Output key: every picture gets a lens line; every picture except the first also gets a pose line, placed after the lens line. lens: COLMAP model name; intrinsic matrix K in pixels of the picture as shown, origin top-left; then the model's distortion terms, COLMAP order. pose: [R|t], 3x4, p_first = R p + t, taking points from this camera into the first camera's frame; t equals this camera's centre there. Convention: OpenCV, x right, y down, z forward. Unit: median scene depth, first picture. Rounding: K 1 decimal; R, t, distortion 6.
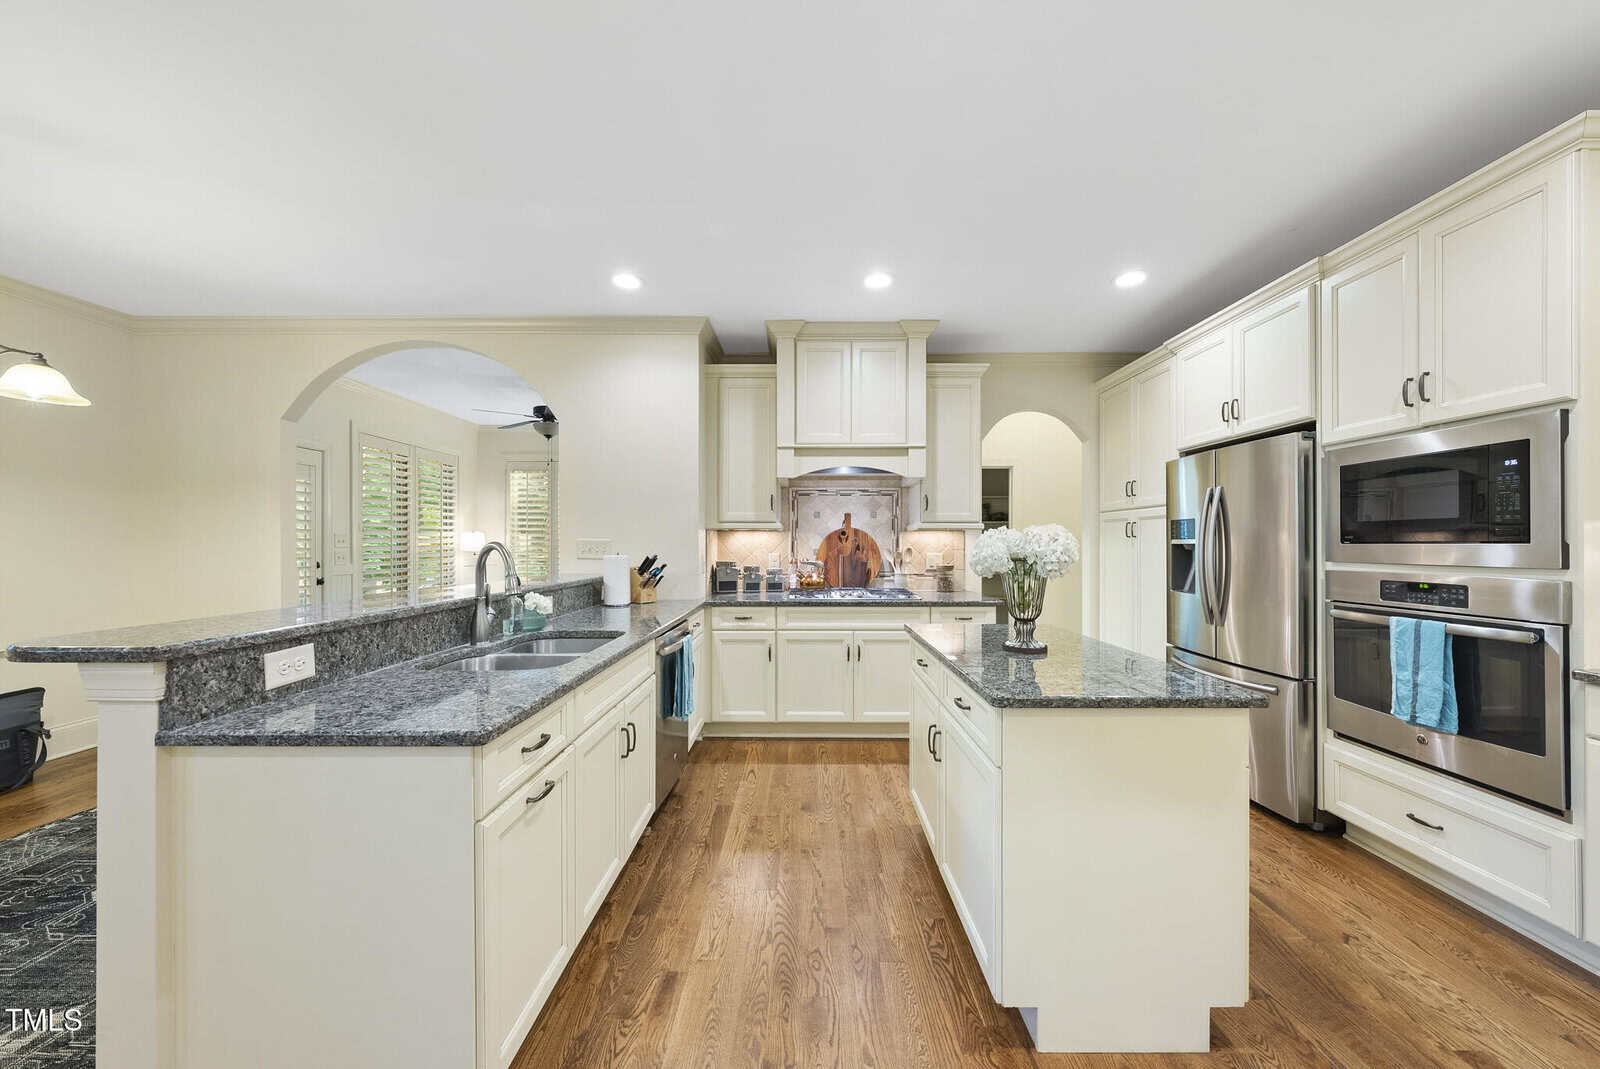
lens RADIAL K [[565.1, 0, 801.4], [0, 565.1, 539.2], [0, 0, 1]] dist [0.001036, 0.000147]
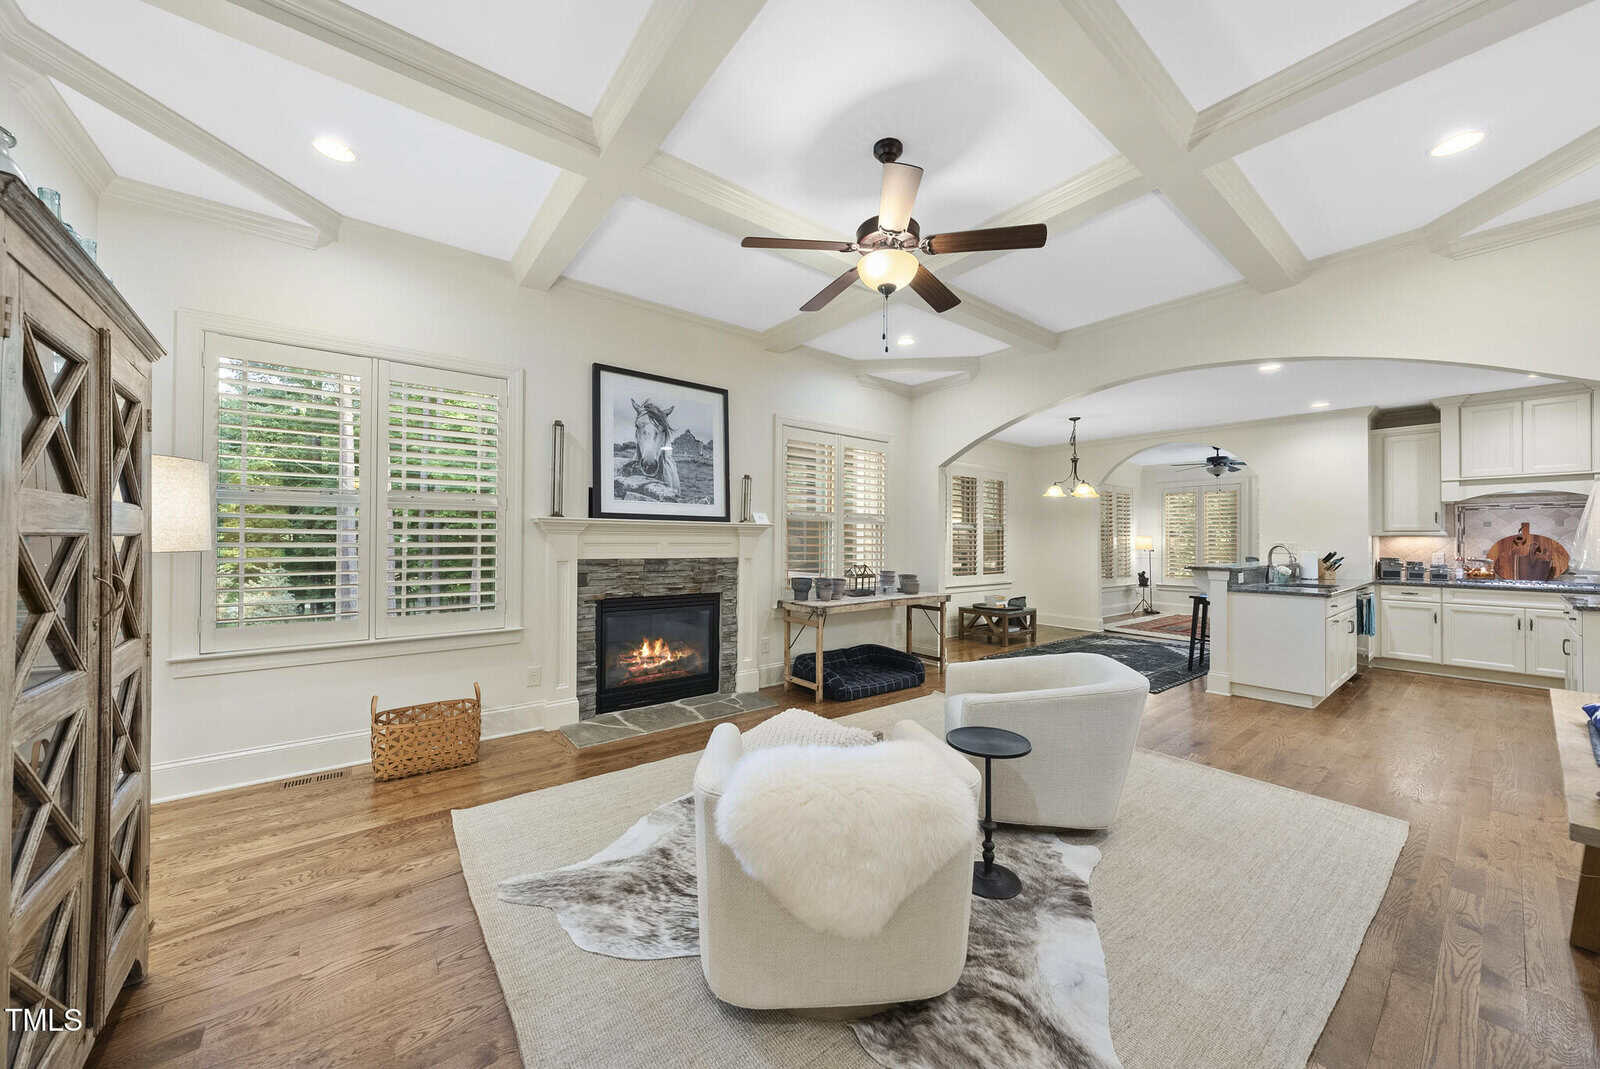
lens RADIAL K [[565.1, 0, 794.4], [0, 565.1, 533.0], [0, 0, 1]] dist [0.001036, 0.000147]
pose [[0.629507, -0.005885, -0.776973, 0.040523], [0.001109, 0.999977, -0.006676, -0.017428], [0.776994, 0.003341, 0.629499, -1.232056]]
